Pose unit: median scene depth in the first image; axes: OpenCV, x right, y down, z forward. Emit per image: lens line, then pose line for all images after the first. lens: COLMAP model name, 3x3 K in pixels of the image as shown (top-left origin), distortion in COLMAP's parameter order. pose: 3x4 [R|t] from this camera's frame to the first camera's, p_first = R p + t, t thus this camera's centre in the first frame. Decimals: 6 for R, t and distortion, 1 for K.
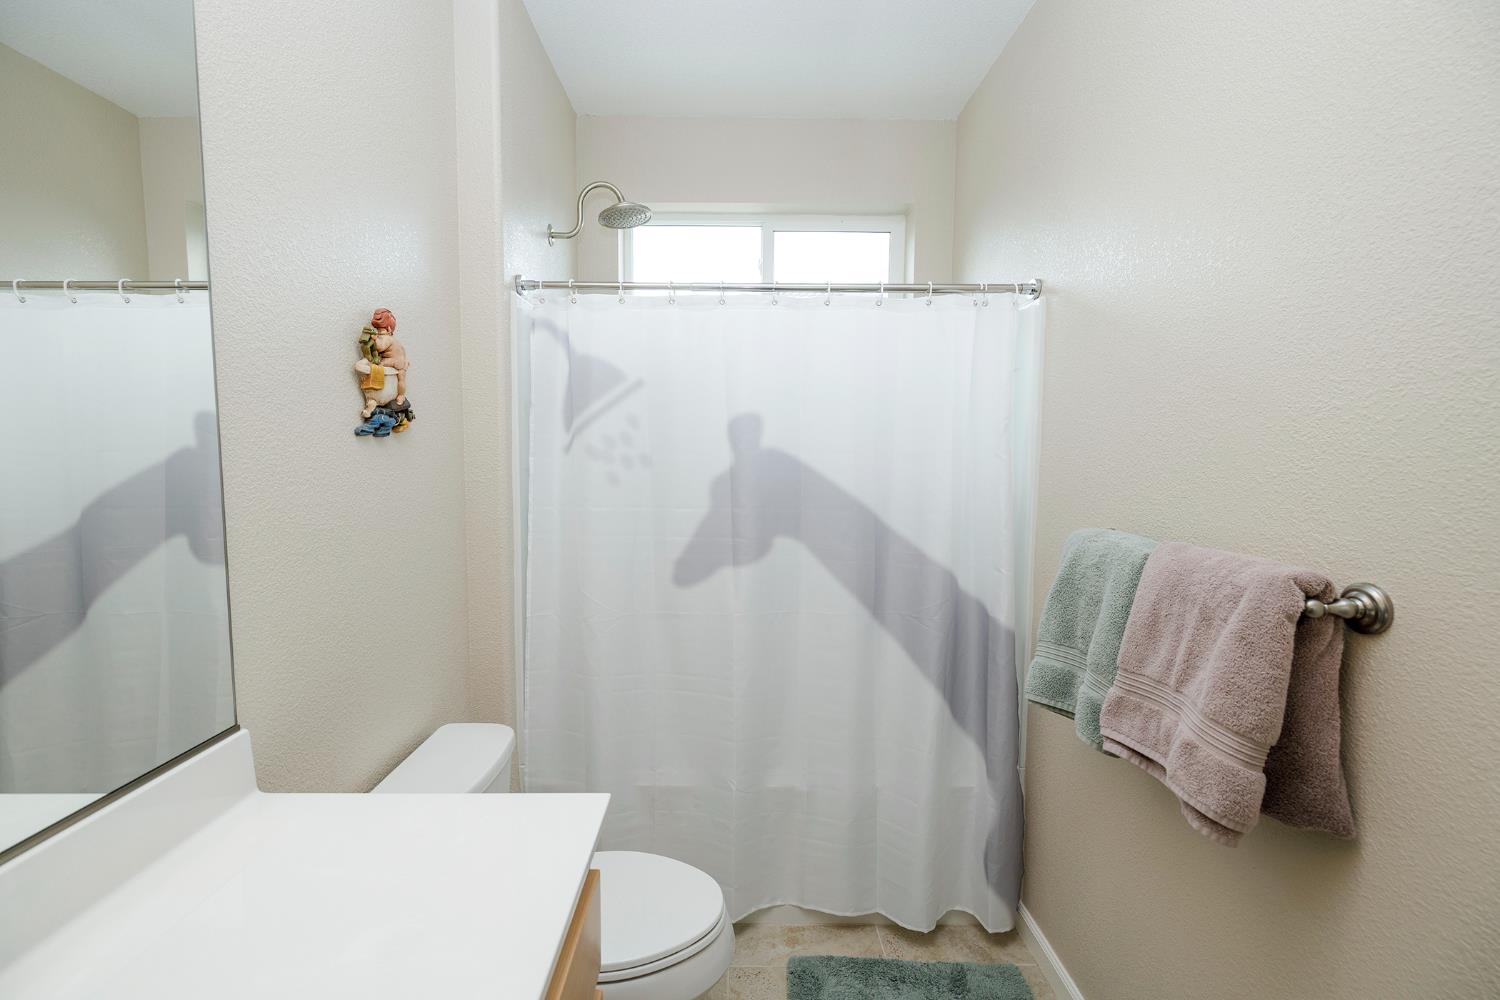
lens RADIAL K [[631.8, 0, 750.0], [0, 631.8, 500.0], [0, 0, 1]] dist [-0.001565, -0.000298]
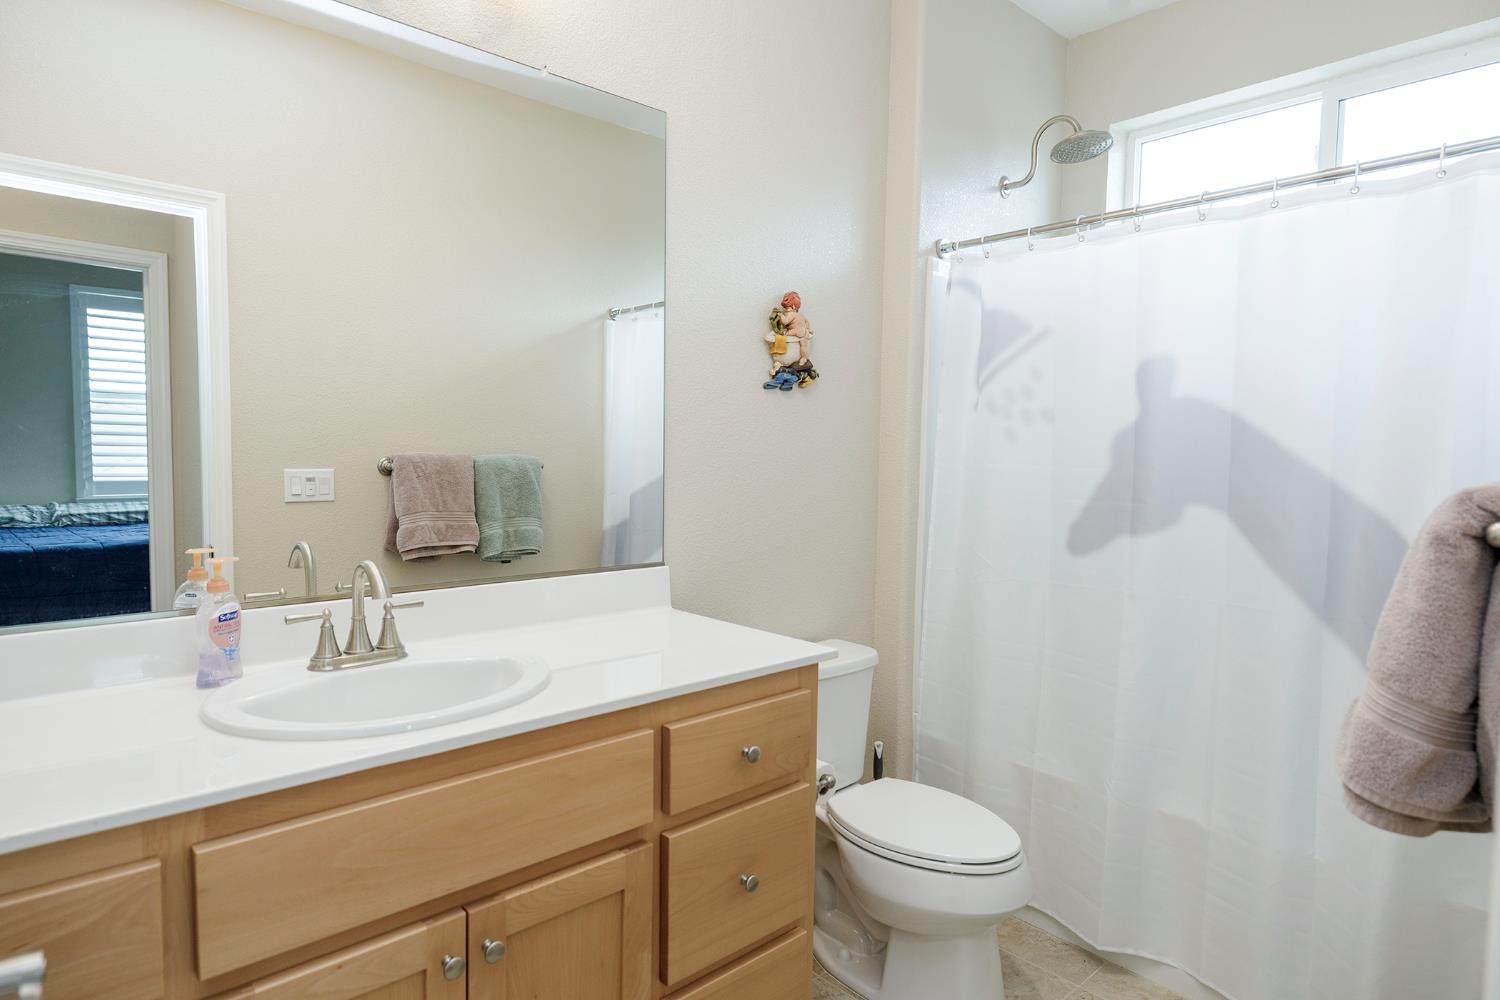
lens RADIAL K [[882.2, 0, 750.0], [0, 882.2, 500.0], [0, 0, 1]] dist [0.019313, 0.000153]
pose [[0.668955, 0.047132, -0.741807, 0.521224], [-0.069181, 0.997604, 0.000998, 0.092310], [0.740076, 0.050651, 0.670613, -0.188481]]
